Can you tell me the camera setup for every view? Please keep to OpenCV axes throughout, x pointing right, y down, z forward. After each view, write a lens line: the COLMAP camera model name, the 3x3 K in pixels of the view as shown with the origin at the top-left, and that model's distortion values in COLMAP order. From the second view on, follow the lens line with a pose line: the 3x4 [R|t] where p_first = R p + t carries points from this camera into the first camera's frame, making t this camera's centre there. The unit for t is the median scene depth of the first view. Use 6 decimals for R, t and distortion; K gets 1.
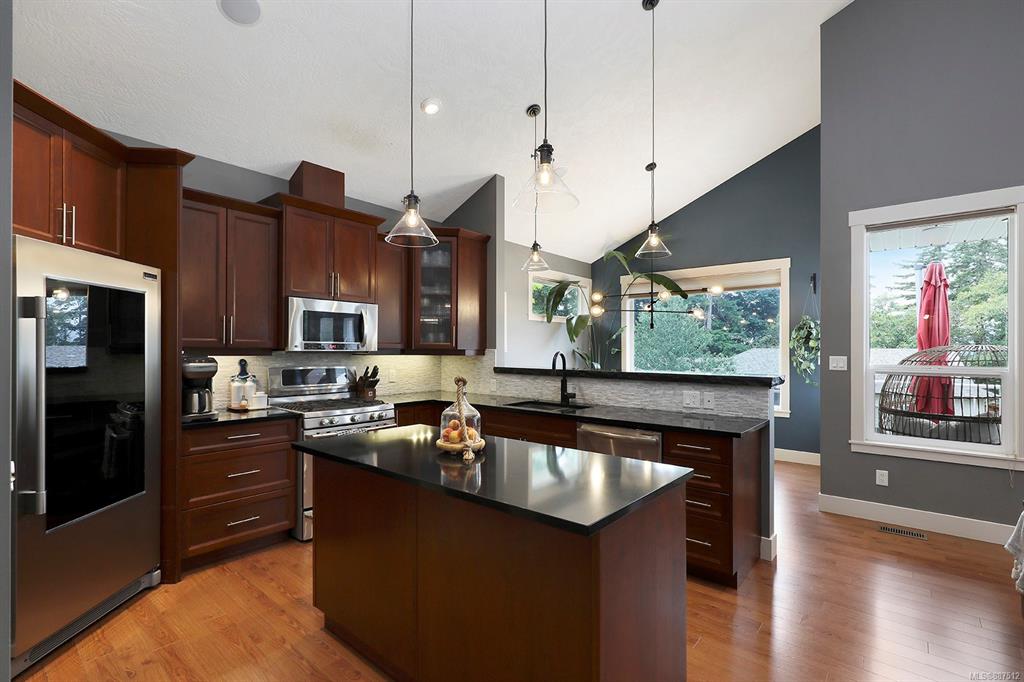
lens RADIAL K [[469.3, 0, 516.2], [0, 469.3, 351.9], [0, 0, 1]] dist [0.002857, 0.000166]
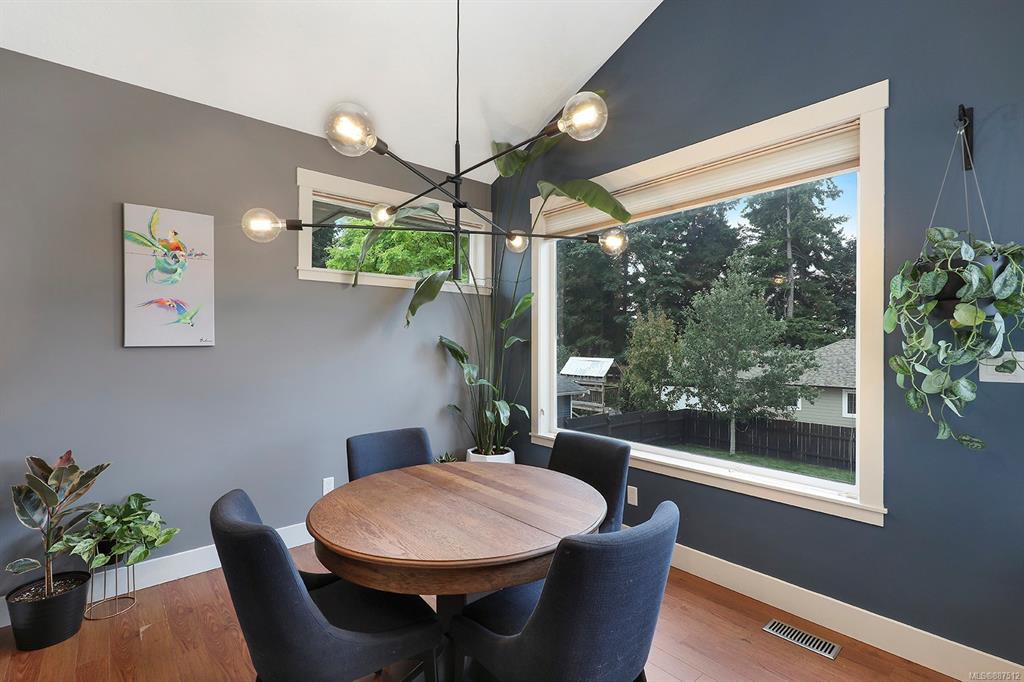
lens RADIAL K [[469.3, 0, 514.1], [0, 469.3, 345.5], [0, 0, 1]] dist [0.002857, 0.000166]
pose [[0.988077, -0.001158, -0.153954, 0.507371], [0.001671, 0.999993, 0.003203, -0.000260], [0.153949, -0.003422, 0.988073, 0.853760]]
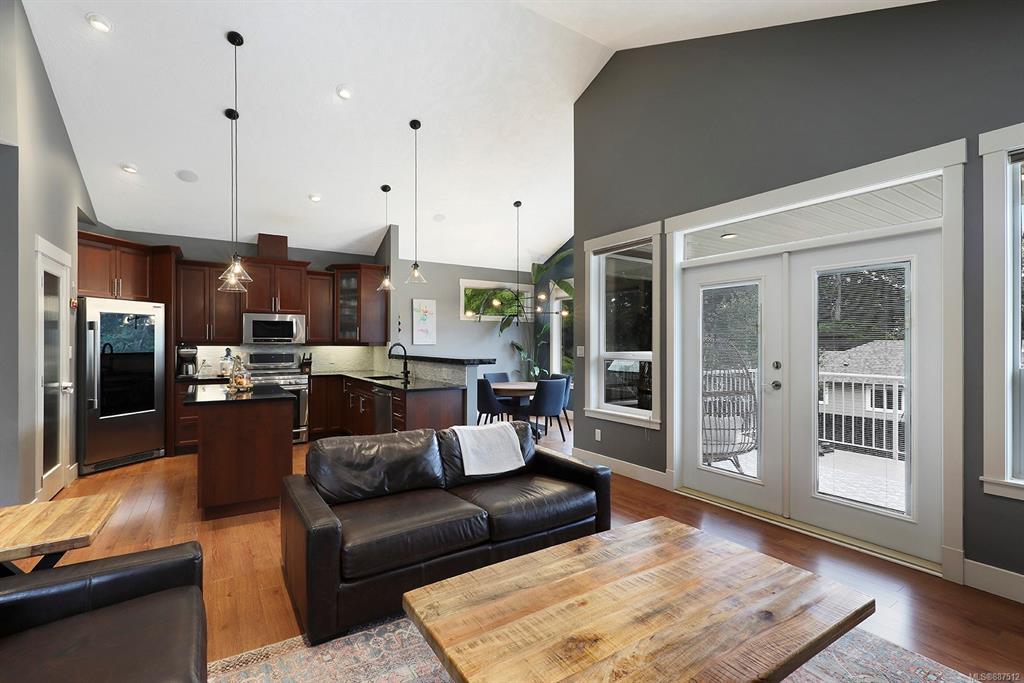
lens RADIAL K [[469.3, 0, 513.6], [0, 469.3, 344.5], [0, 0, 1]] dist [0.002857, 0.000166]
pose [[0.957577, -0.001567, -0.288172, 0.861788], [0.001030, 0.999997, -0.002014, 0.006611], [0.288175, 0.001632, 0.957576, -0.350417]]
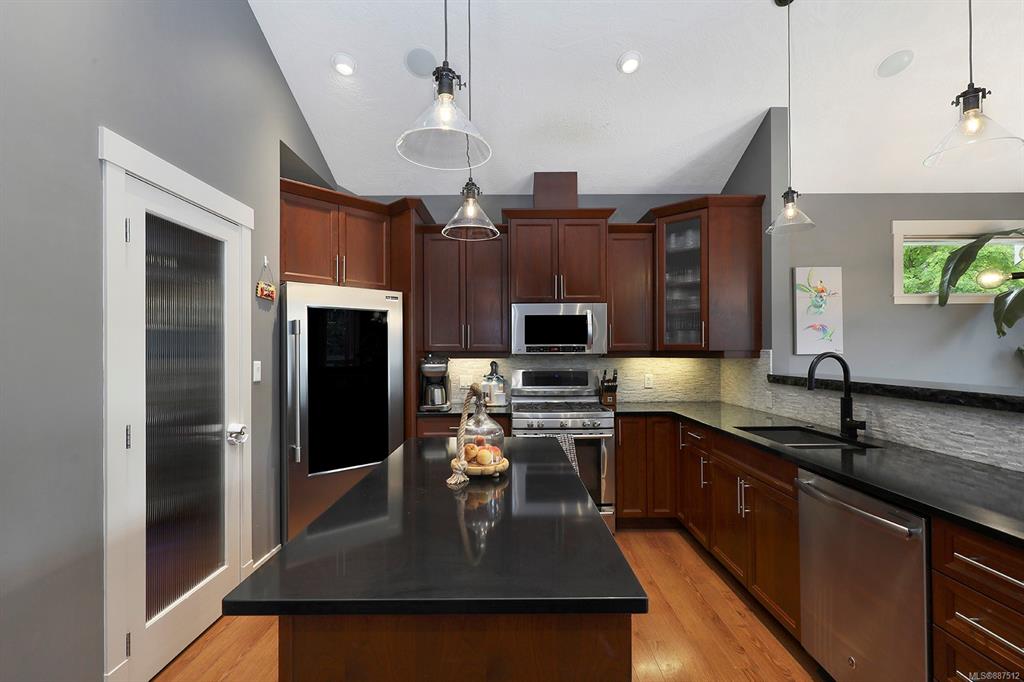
lens RADIAL K [[469.3, 0, 509.1], [0, 469.3, 354.3], [0, 0, 1]] dist [0.002857, 0.000166]
pose [[0.644419, -0.005472, -0.764653, 0.284019], [0.004946, 0.999983, -0.002988, 0.001820], [0.764656, -0.001857, 0.644435, 0.257032]]
